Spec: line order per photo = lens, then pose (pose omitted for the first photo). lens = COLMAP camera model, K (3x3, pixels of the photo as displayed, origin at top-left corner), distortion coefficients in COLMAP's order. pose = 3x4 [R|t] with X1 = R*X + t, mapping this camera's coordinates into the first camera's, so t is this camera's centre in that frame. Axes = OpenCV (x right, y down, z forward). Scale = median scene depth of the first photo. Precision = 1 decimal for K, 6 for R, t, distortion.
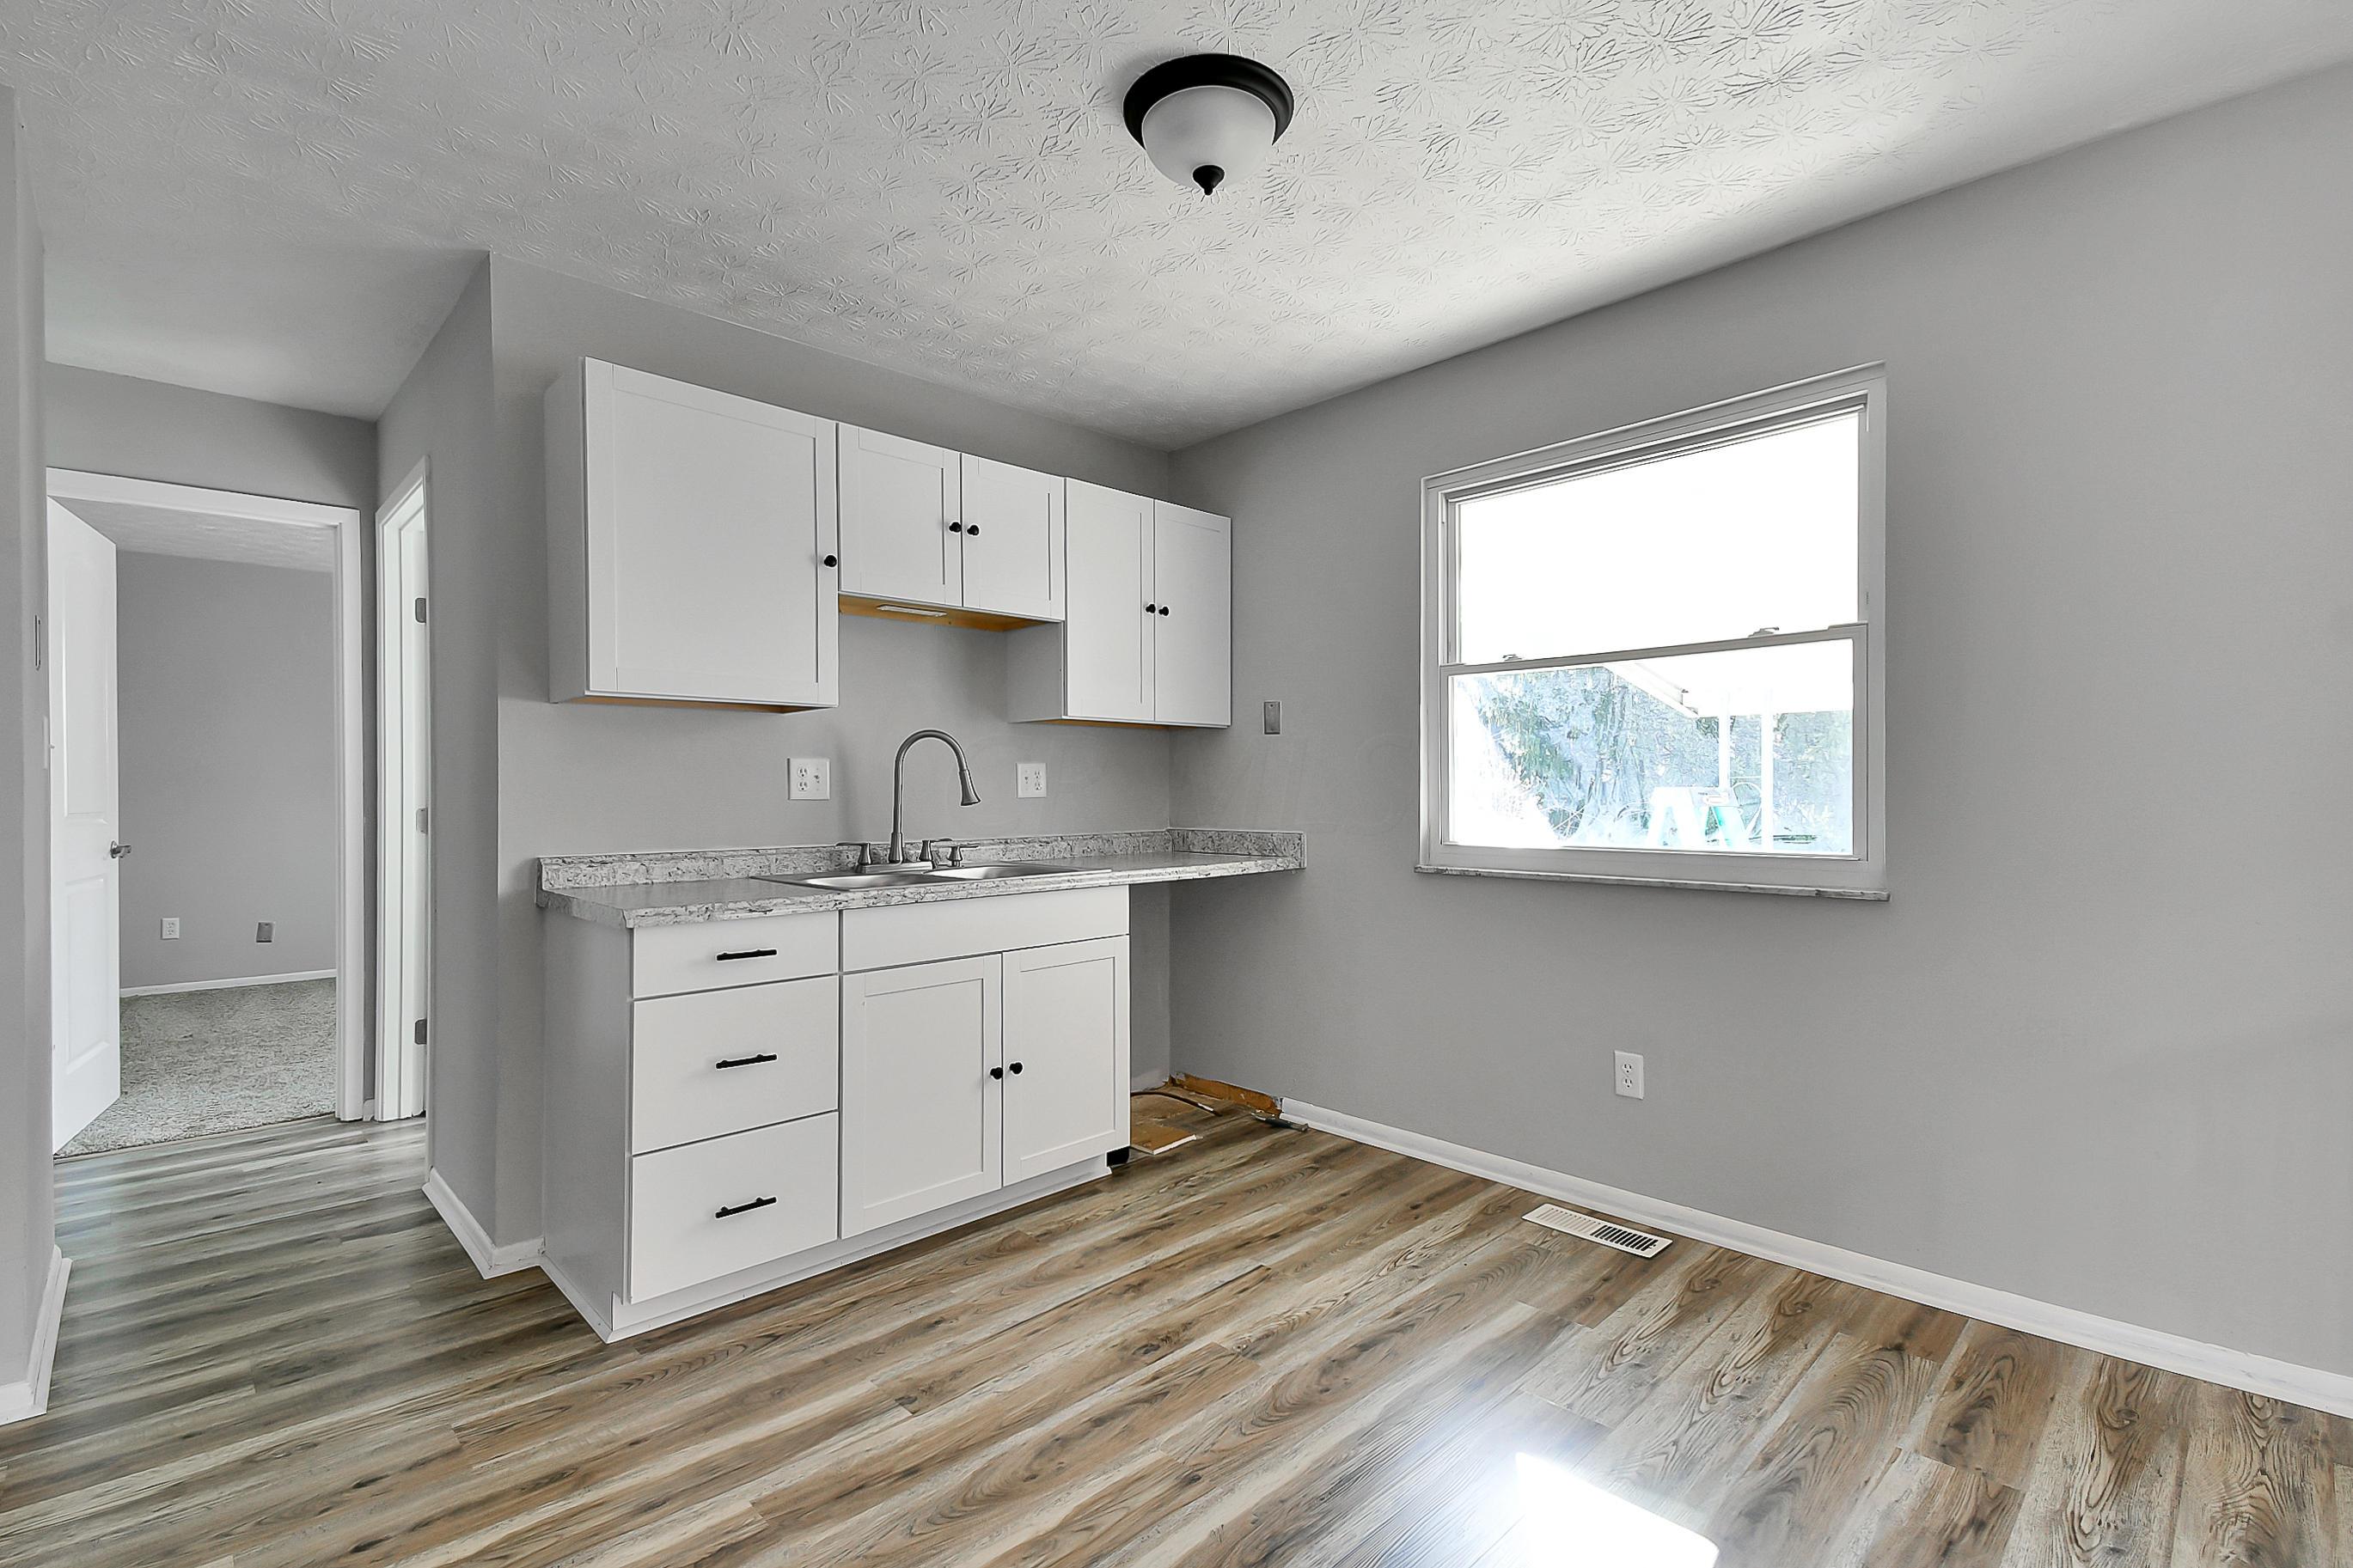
lens RADIAL K [[1067.3, 0, 1169.7], [0, 1067.3, 795.3], [0, 0, 1]] dist [0.005847, -0.000909]
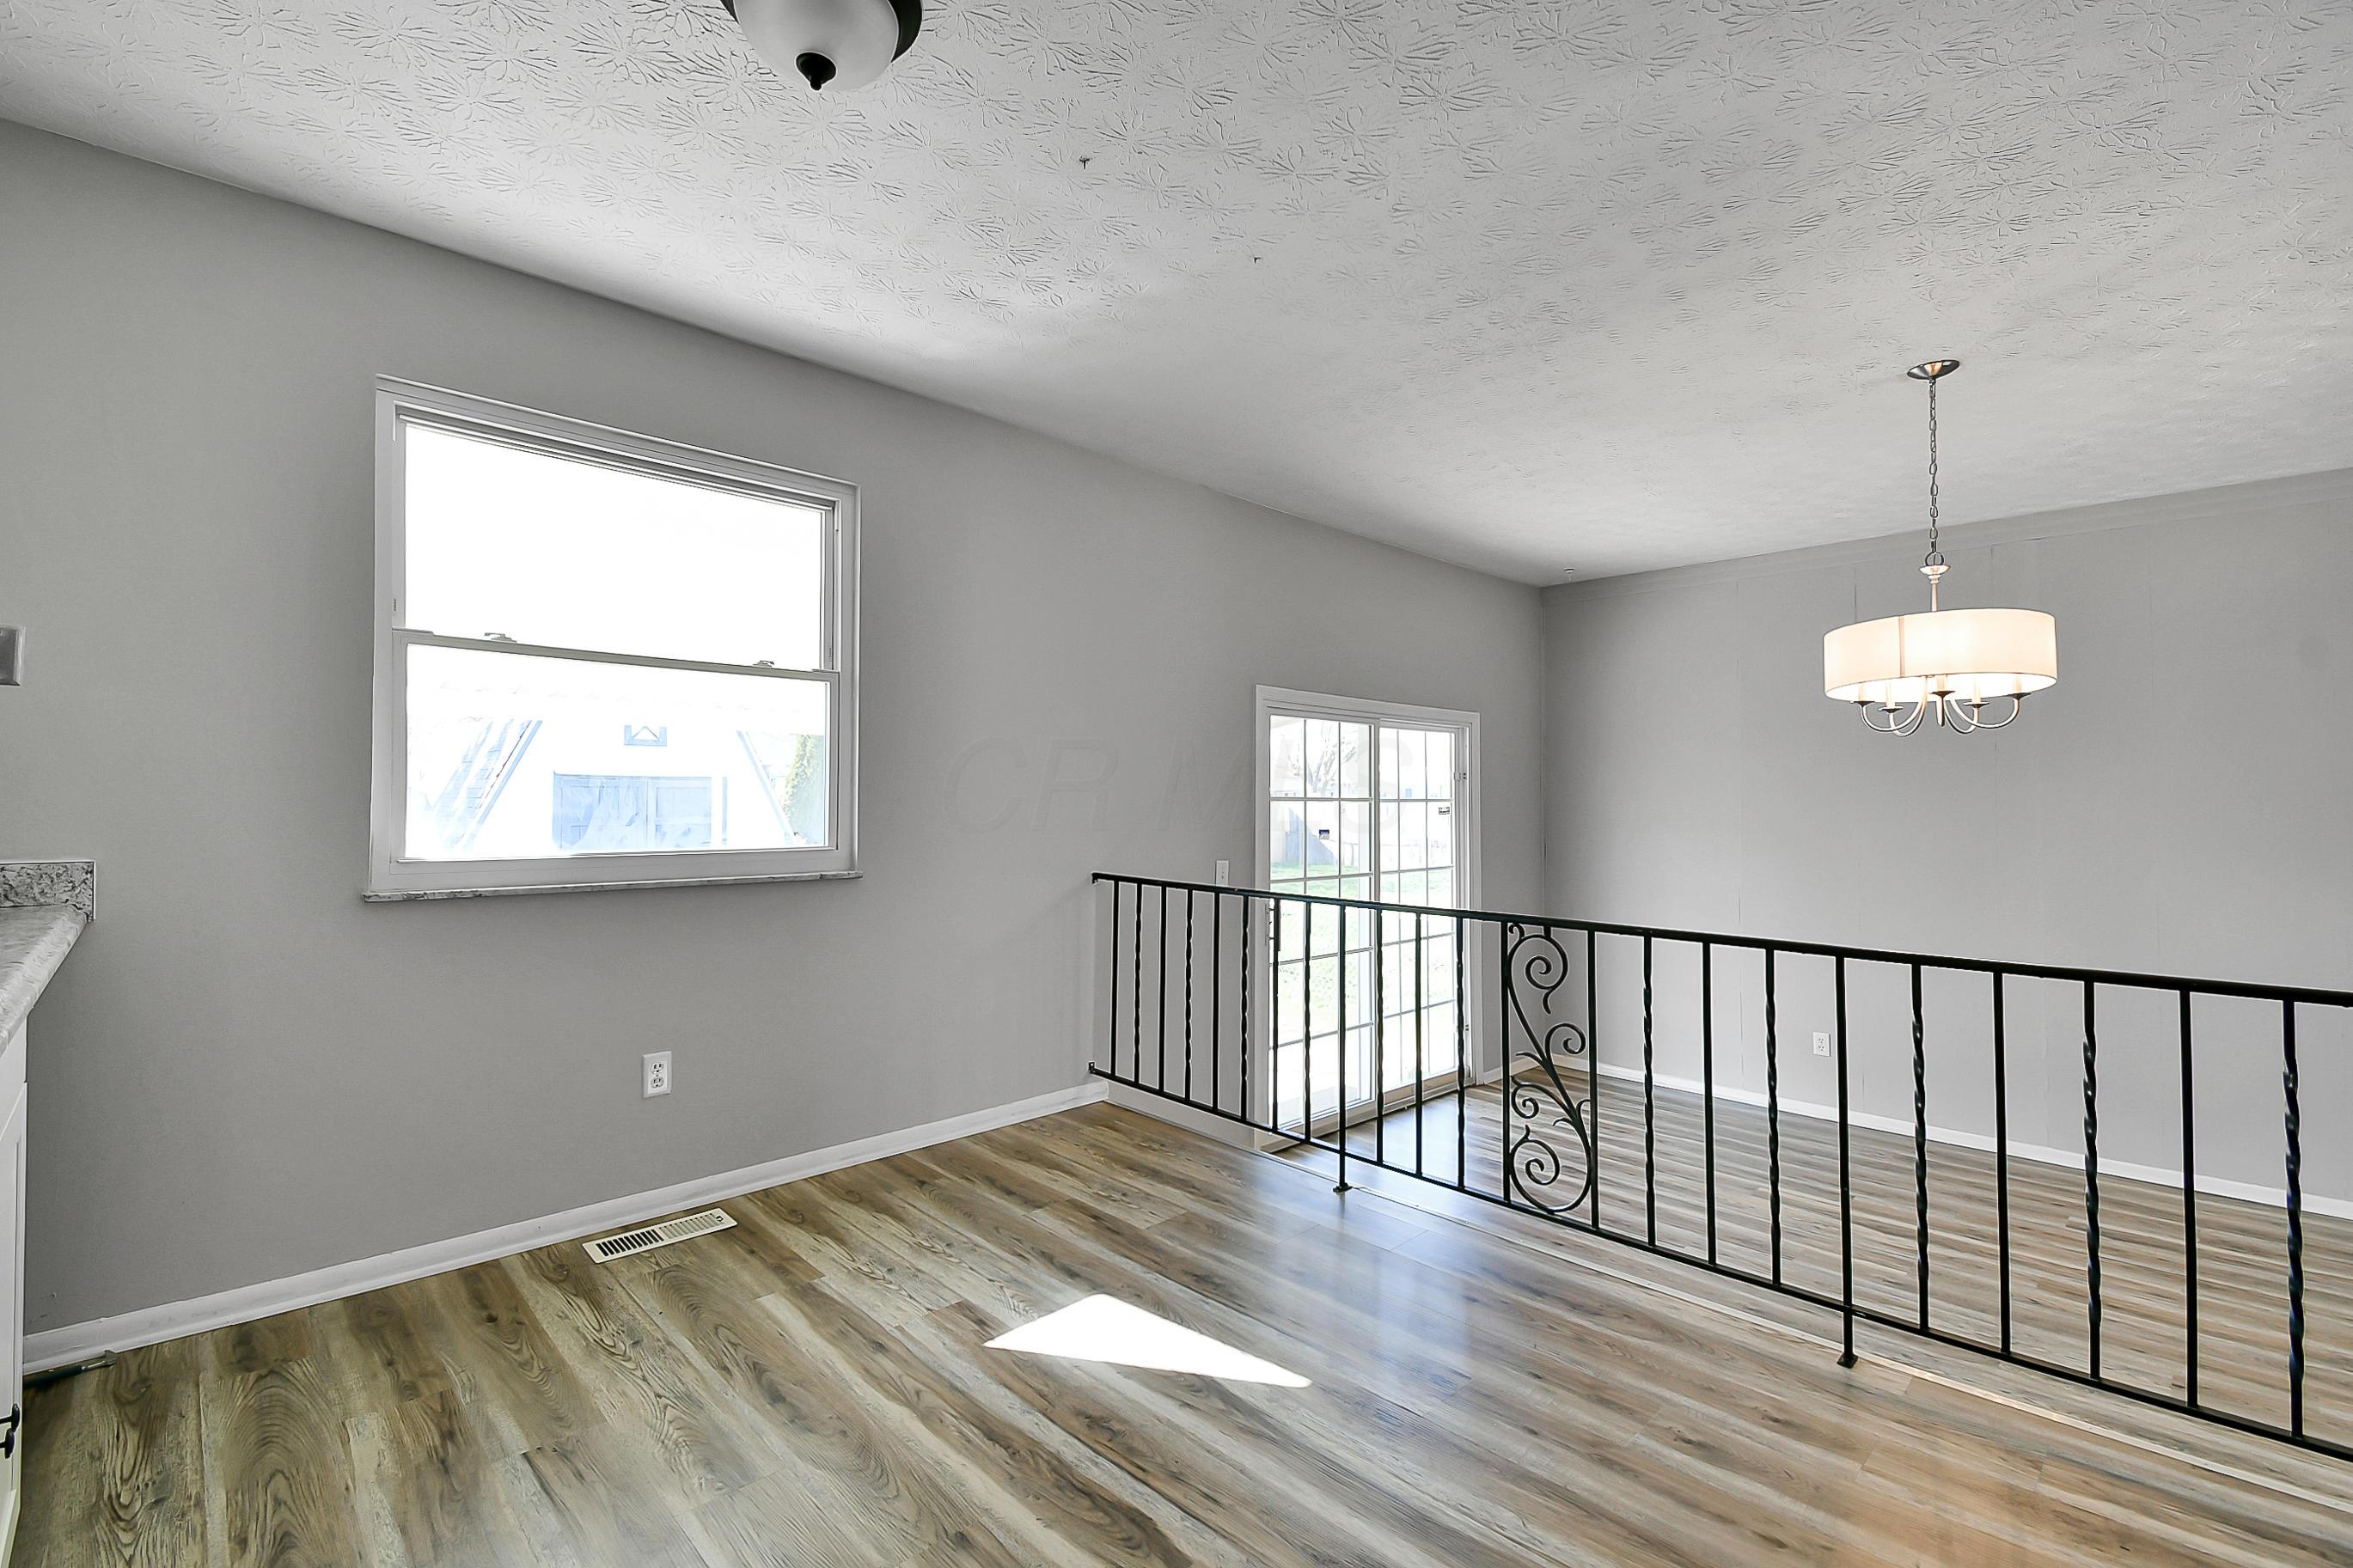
lens RADIAL K [[1067.3, 0, 1137.5], [0, 1067.3, 774.2], [0, 0, 1]] dist [0.005847, -0.000909]
pose [[0.001776, 0.020025, 0.999798, -0.648235], [-0.013007, 0.999715, -0.020001, -0.011071], [-0.999914, -0.012969, 0.002036, 0.591254]]
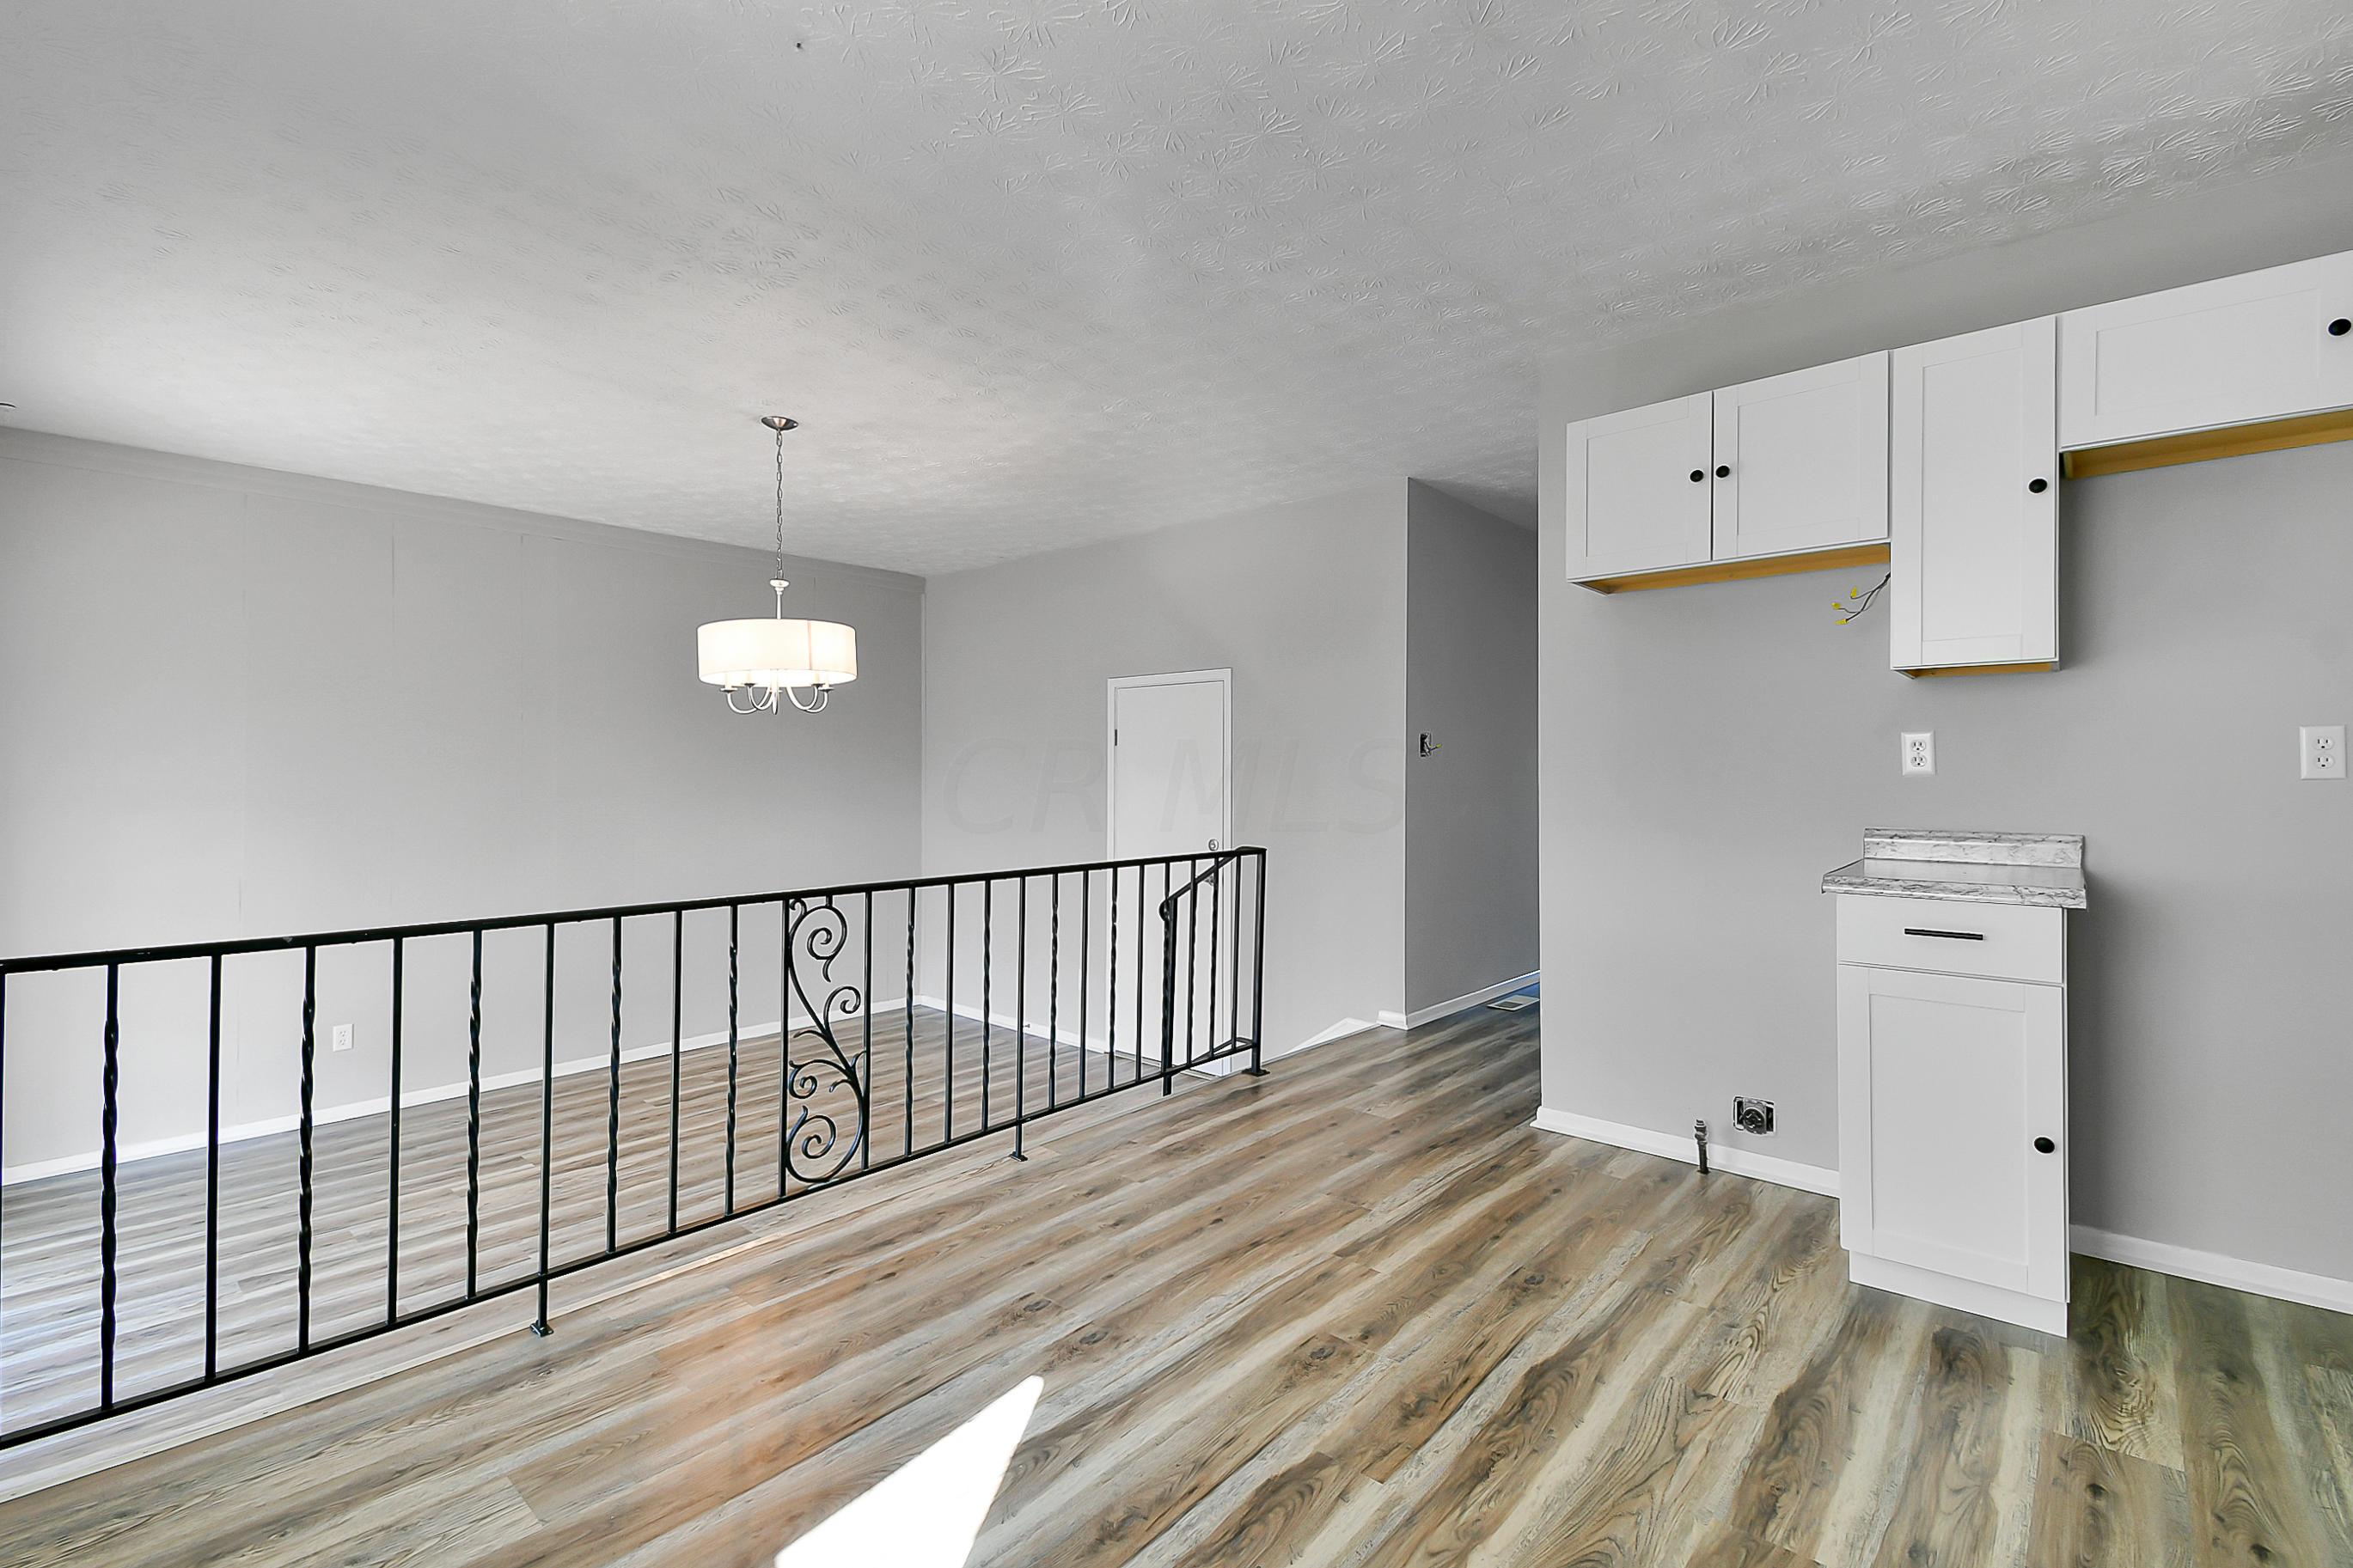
lens RADIAL K [[1067.3, 0, 1167.5], [0, 1067.3, 777.4], [0, 0, 1]] dist [0.005847, -0.000909]
pose [[-0.995059, 0.006429, -0.099079, 0.031611], [0.006415, 0.999979, 0.000467, -0.003097], [0.099080, -0.000171, -0.995079, 1.140734]]
